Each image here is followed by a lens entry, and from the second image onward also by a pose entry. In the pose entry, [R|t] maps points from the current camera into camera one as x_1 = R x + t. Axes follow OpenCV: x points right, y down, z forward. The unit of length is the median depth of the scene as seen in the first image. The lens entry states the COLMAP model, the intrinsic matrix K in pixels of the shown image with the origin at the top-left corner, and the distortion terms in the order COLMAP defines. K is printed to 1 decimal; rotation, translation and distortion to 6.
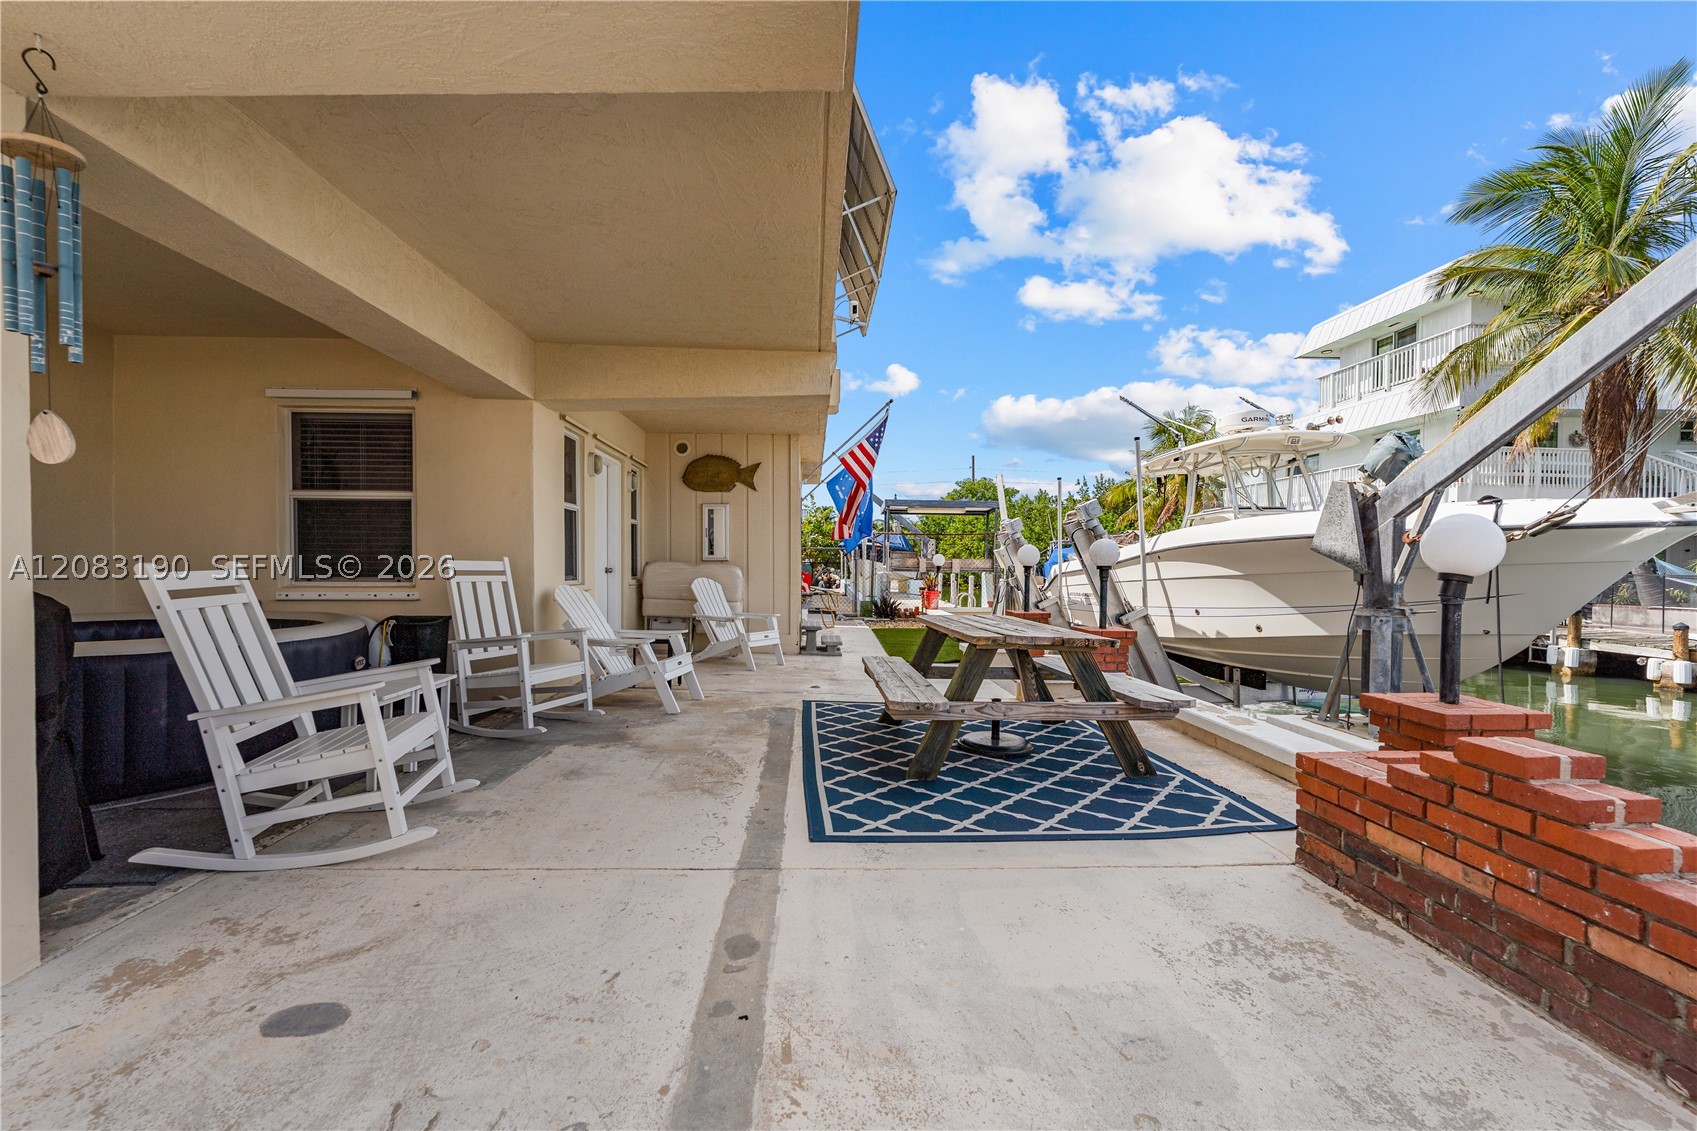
lens RADIAL K [[682.3, 0, 846.6], [0, 682.3, 567.5], [0, 0, 1]] dist [0.000843, -0.000443]
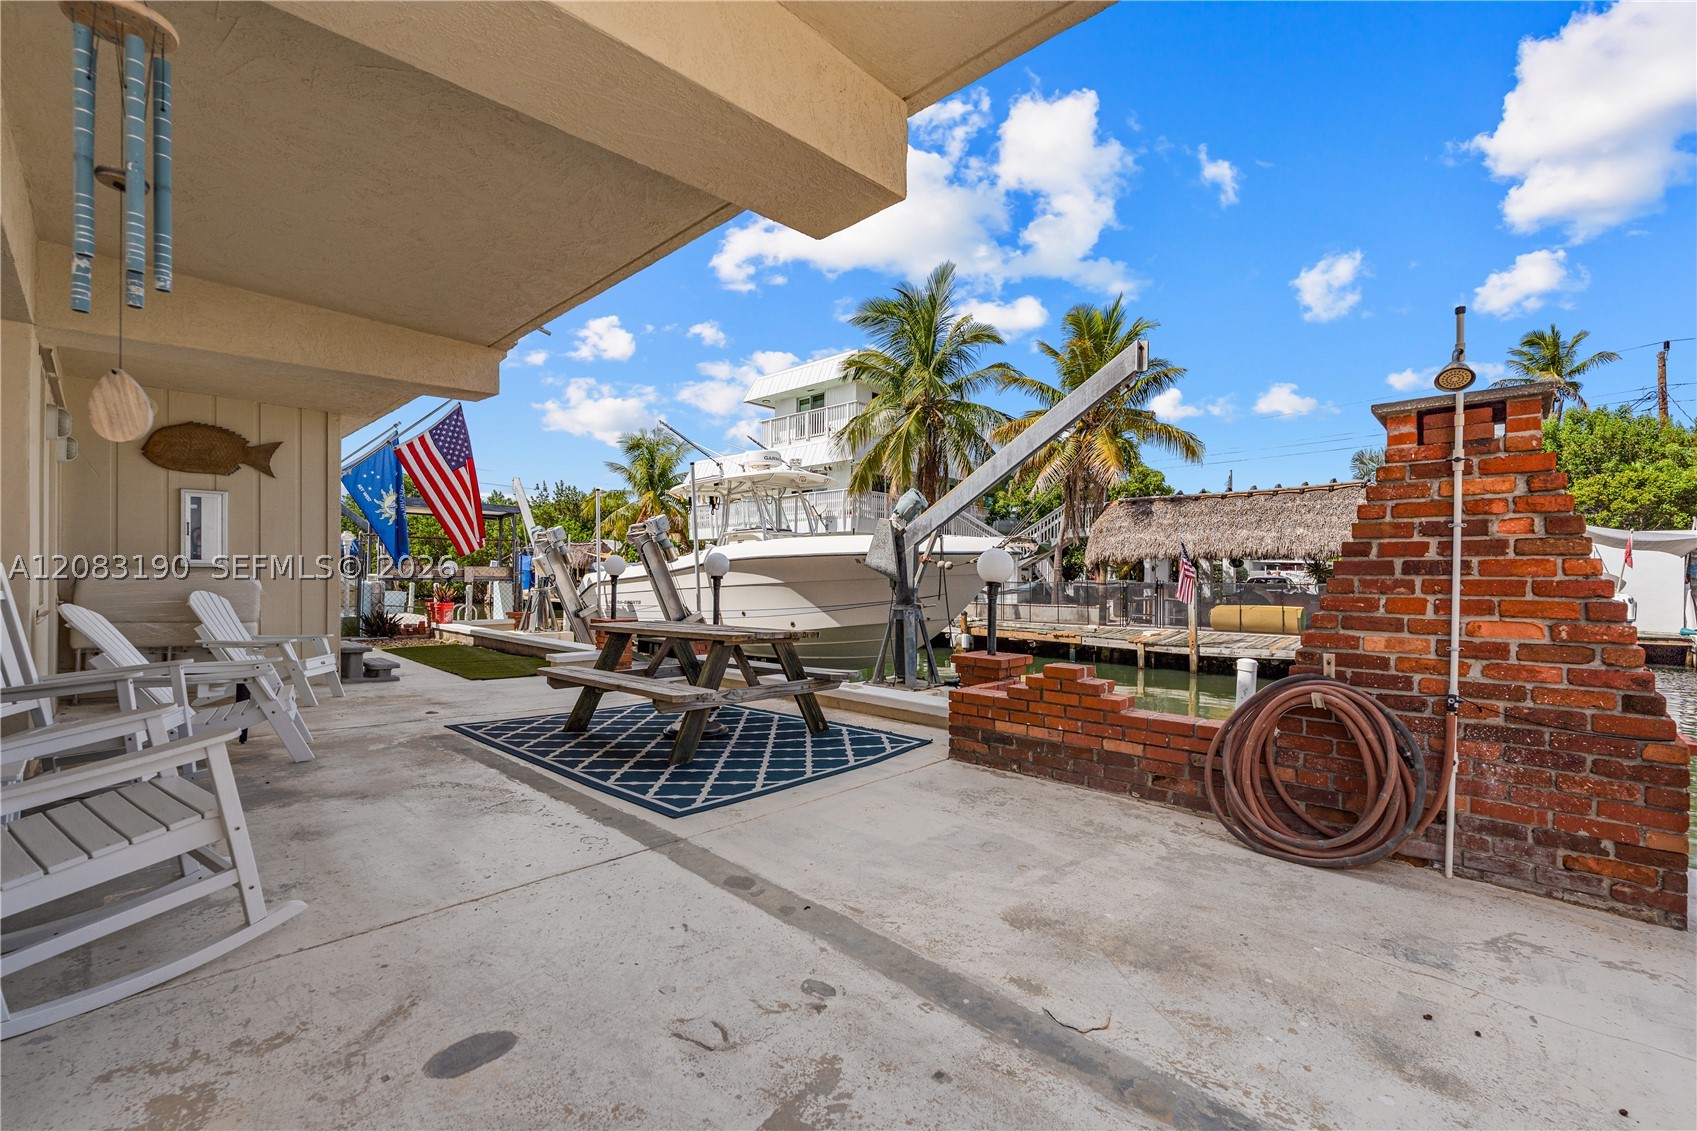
lens RADIAL K [[689.7, 0, 843.5], [0, 689.7, 571.7], [0, 0, 1]] dist [-0.000294, -0.000205]
pose [[0.729325, 0.005403, 0.684147, -0.478099], [-0.001335, 0.999978, -0.006474, -0.004019], [-0.684167, 0.003808, 0.729316, -0.029939]]
